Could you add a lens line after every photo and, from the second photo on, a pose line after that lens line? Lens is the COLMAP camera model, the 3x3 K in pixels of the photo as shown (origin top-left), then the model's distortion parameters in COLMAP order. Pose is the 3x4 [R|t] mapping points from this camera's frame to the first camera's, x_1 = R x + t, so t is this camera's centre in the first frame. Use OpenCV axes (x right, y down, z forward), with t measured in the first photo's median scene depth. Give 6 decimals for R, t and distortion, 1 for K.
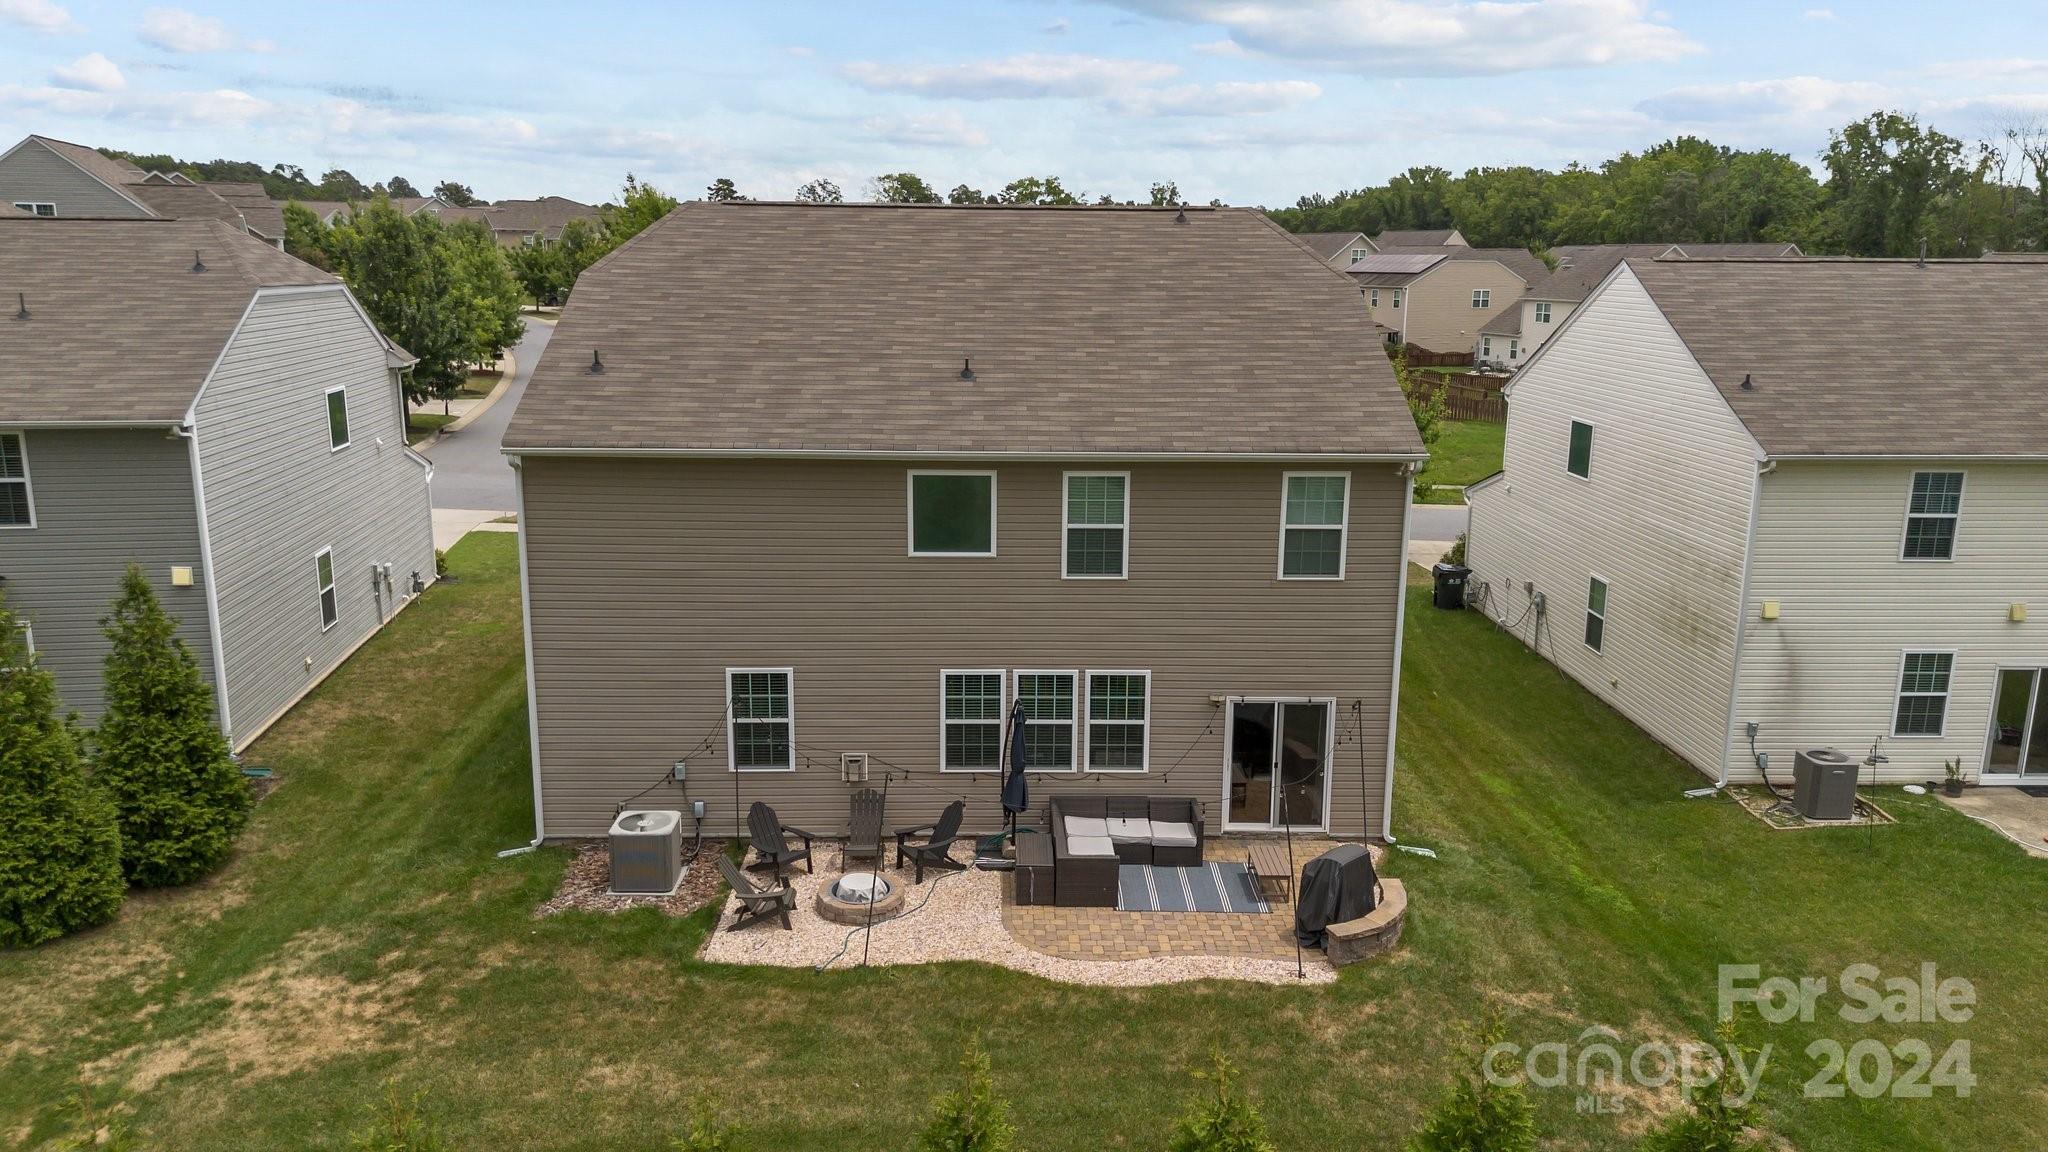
lens RADIAL K [[1453.2, 0, 1024.0], [0, 1453.2, 576.0], [0, 0, 1]] dist [0.060601, -0.059420]
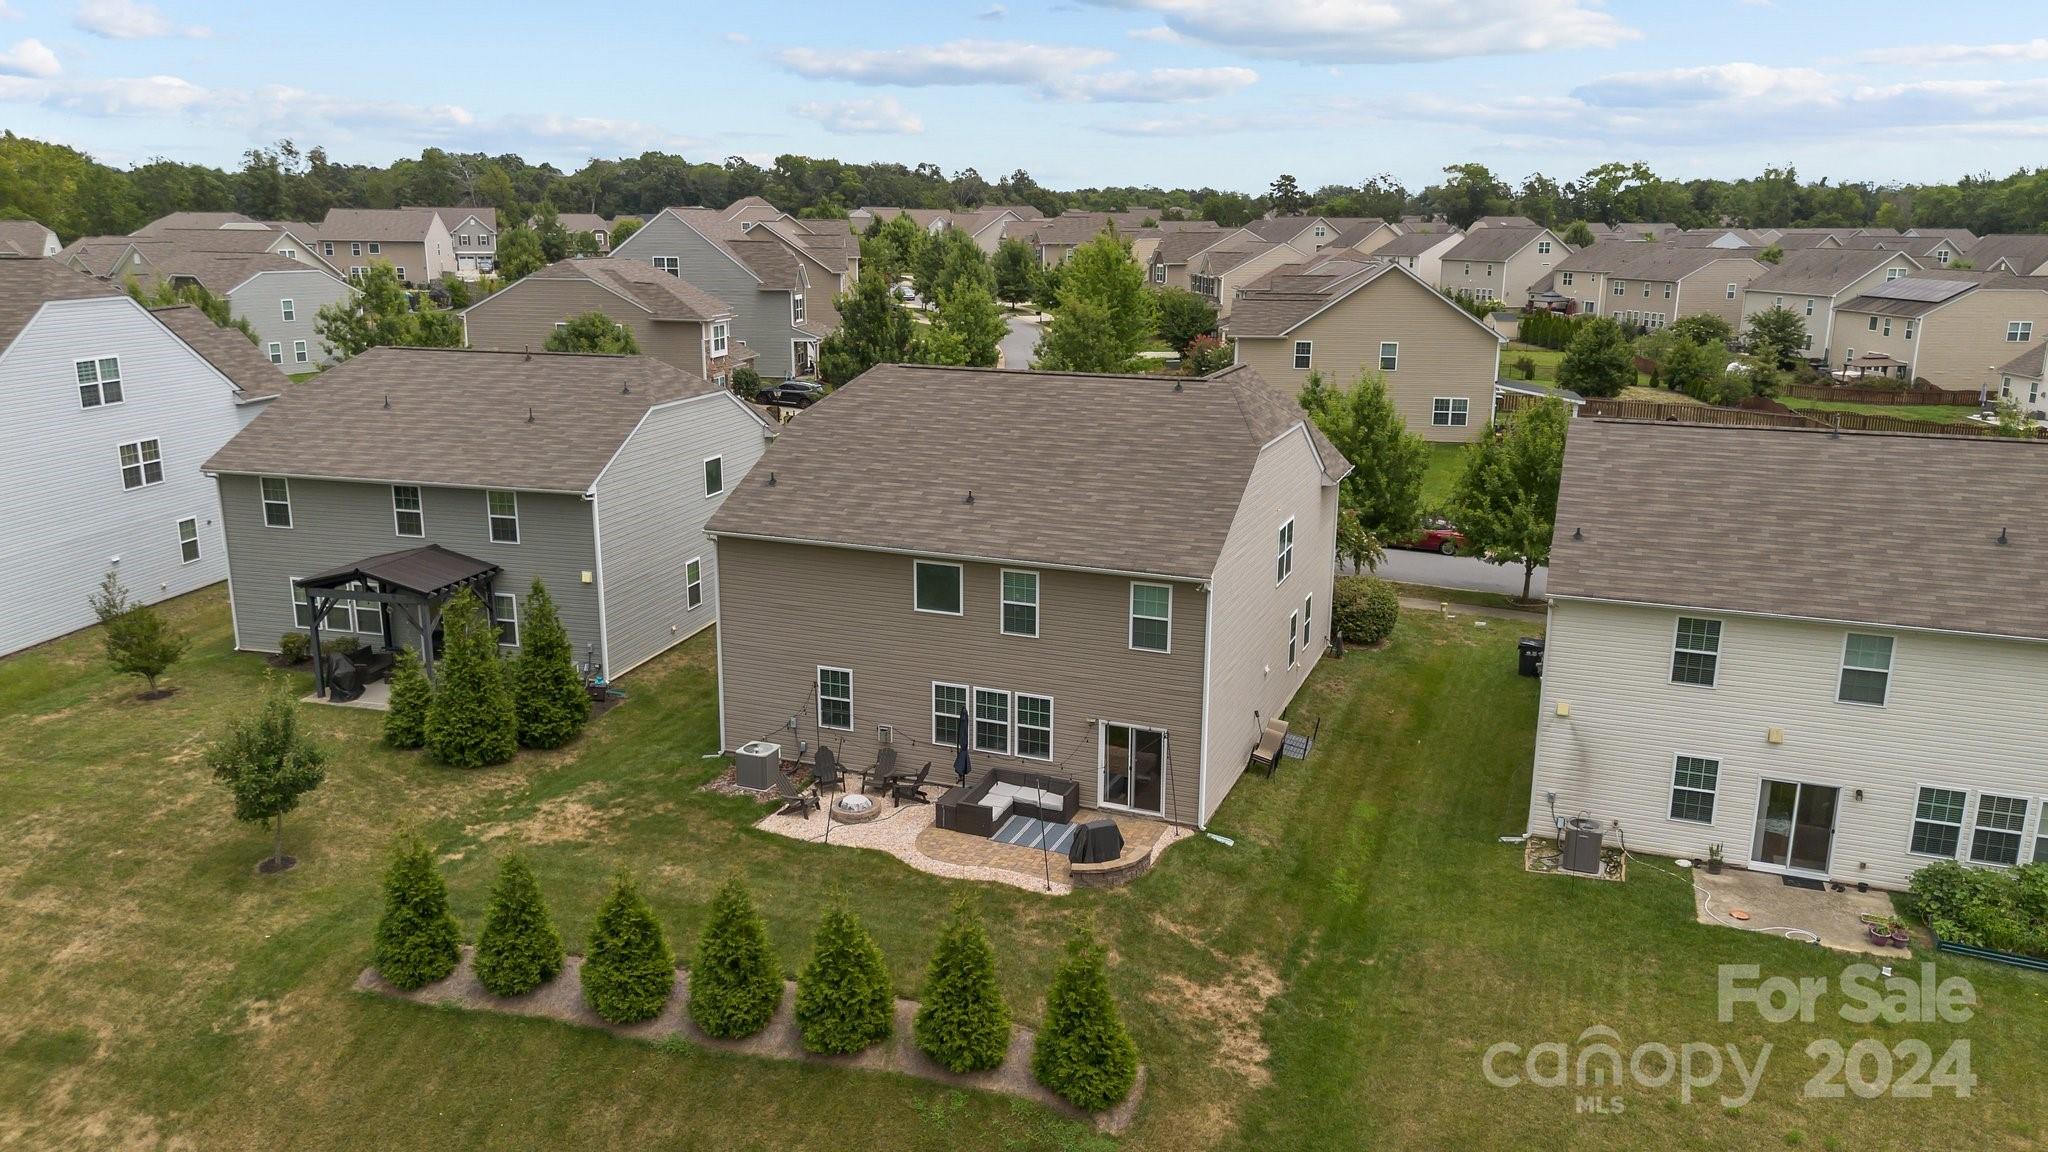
lens RADIAL K [[1449.8, 0, 1029.6], [0, 1449.8, 577.4], [0, 0, 1]] dist [0.090570, -0.106396]
pose [[0.921874, 0.090213, -0.376843, 0.638631], [-0.083095, 0.995922, 0.035138, -0.116587], [0.378476, -0.001079, 0.925611, -0.461133]]
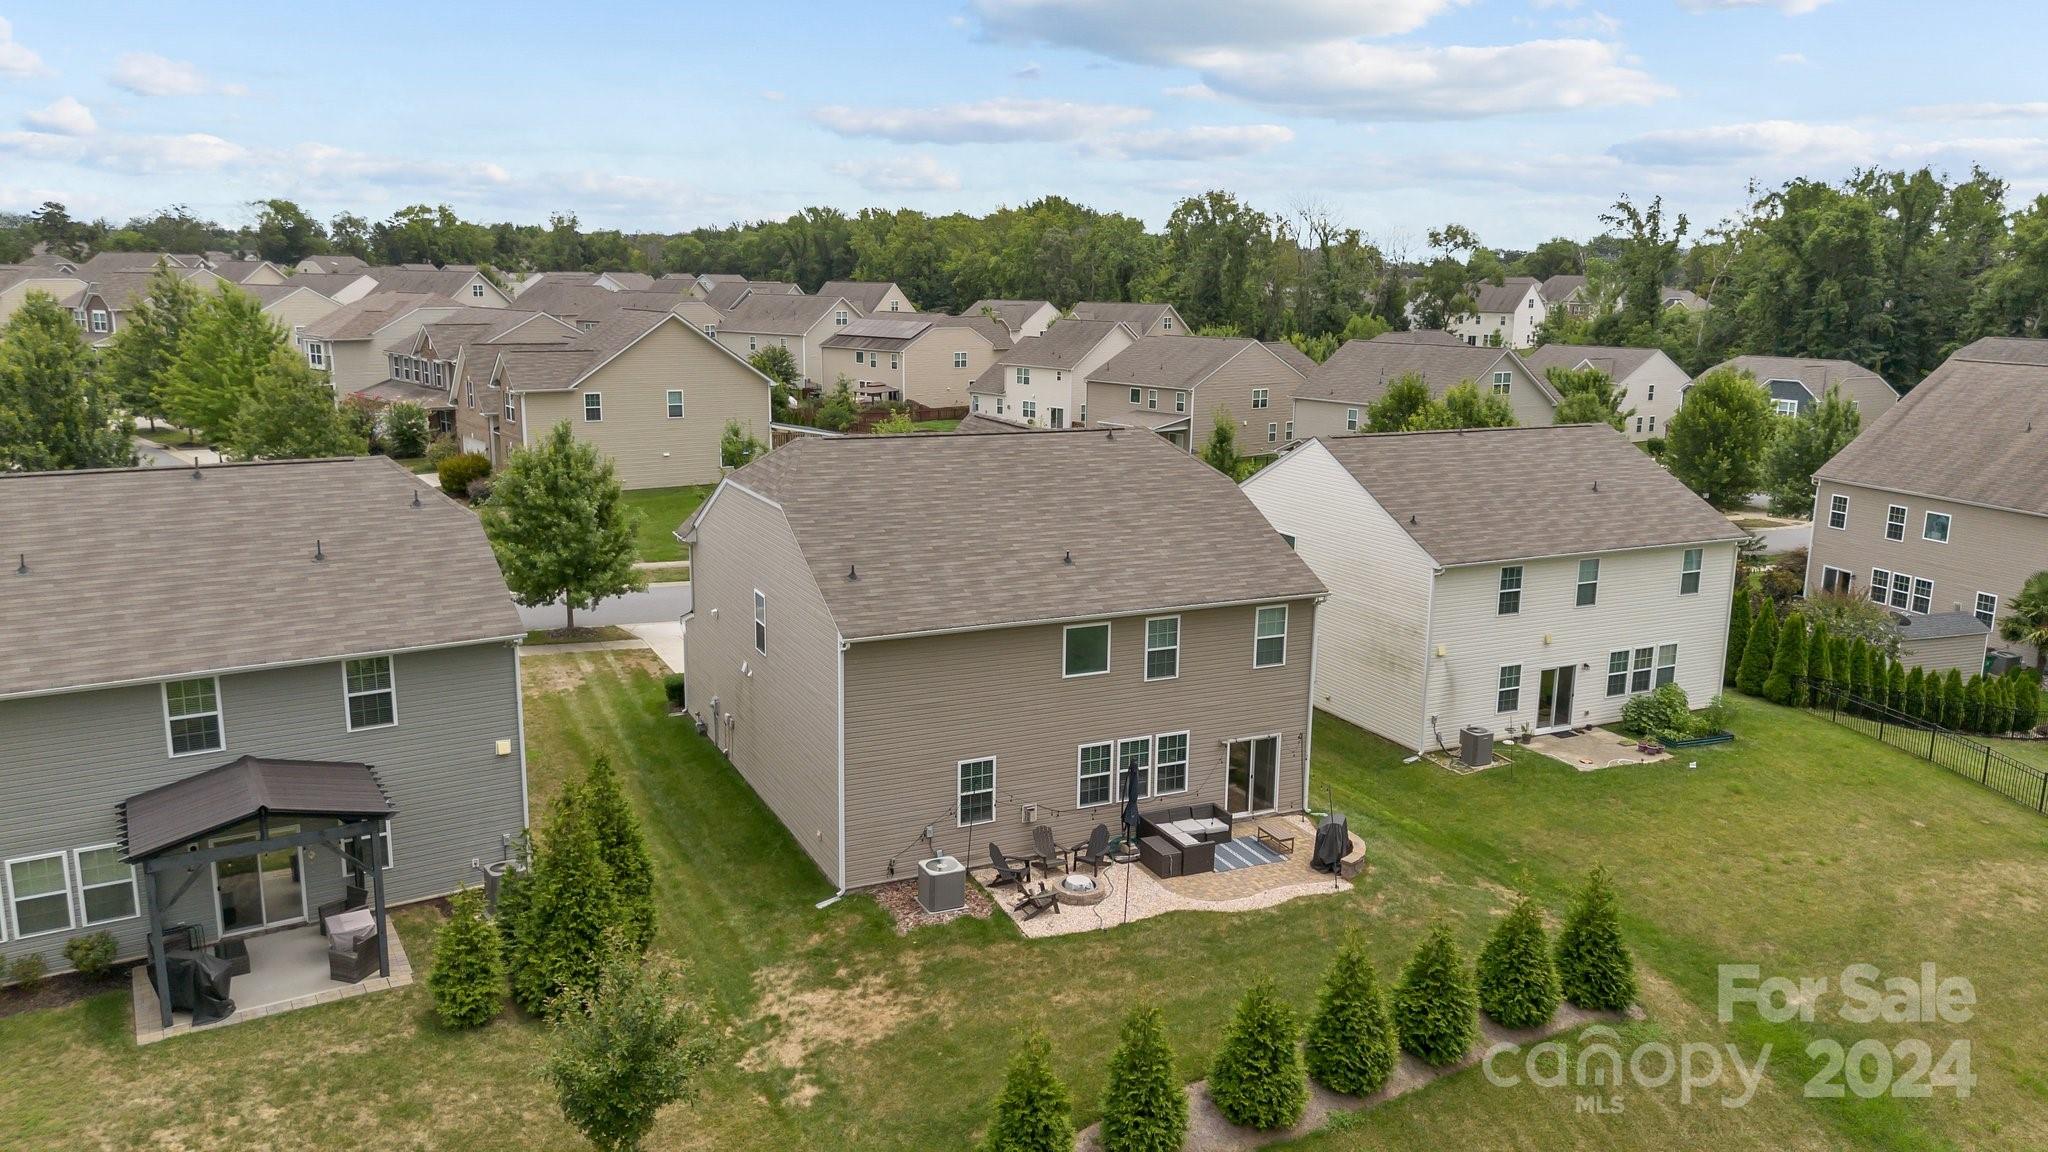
lens RADIAL K [[1449.8, 0, 1029.6], [0, 1449.8, 577.4], [0, 0, 1]] dist [0.090570, -0.106396]
pose [[0.909666, -0.079712, 0.407620, -0.743083], [0.082774, 0.996517, 0.010150, -0.141719], [-0.407010, 0.024507, 0.913095, -0.455530]]
